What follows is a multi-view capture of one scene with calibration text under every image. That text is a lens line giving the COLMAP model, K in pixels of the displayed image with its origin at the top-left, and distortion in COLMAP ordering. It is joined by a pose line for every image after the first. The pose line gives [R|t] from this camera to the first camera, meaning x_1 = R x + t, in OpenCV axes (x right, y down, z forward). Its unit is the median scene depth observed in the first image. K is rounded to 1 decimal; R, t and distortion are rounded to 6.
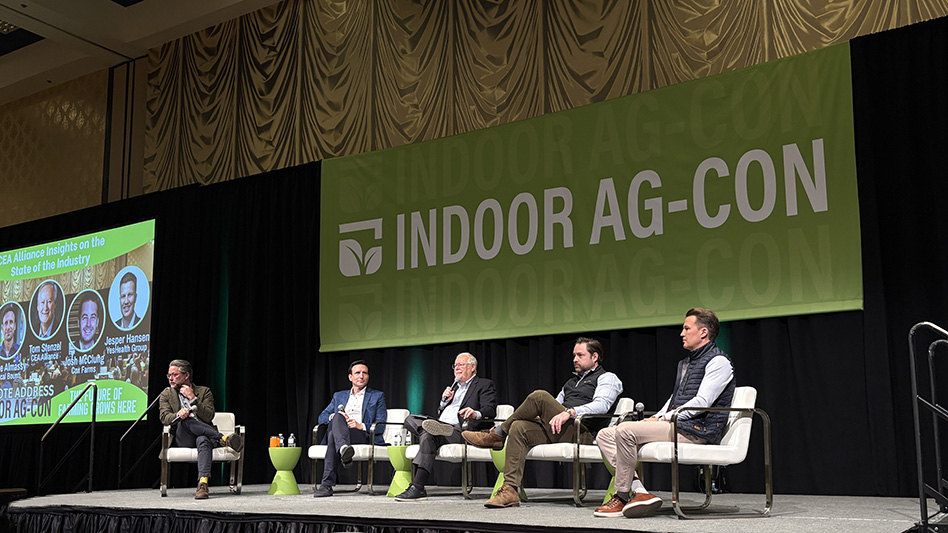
lens RADIAL K [[1057.3, 0, 474.0], [0, 1057.3, 266.5], [0, 0, 1]] dist [-0.004258, -0.012587]
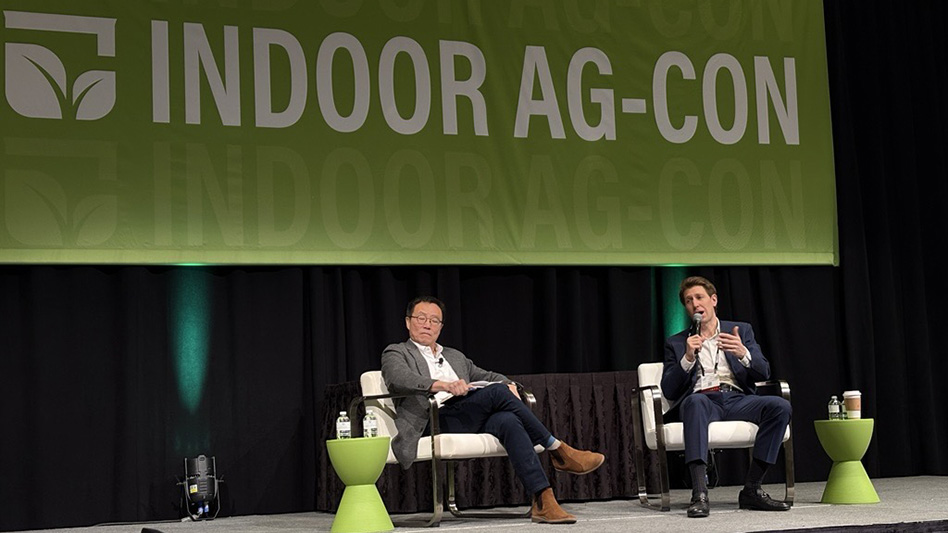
lens RADIAL K [[1471.3, 0, 474.0], [0, 1471.3, 266.5], [0, 0, 1]] dist [0.067856, 0.021565]
pose [[0.524157, 0.079844, 0.847870, -0.715157], [-0.102857, 0.994242, -0.030041, 0.094938], [-0.845387, -0.071463, 0.529352, 0.529130]]
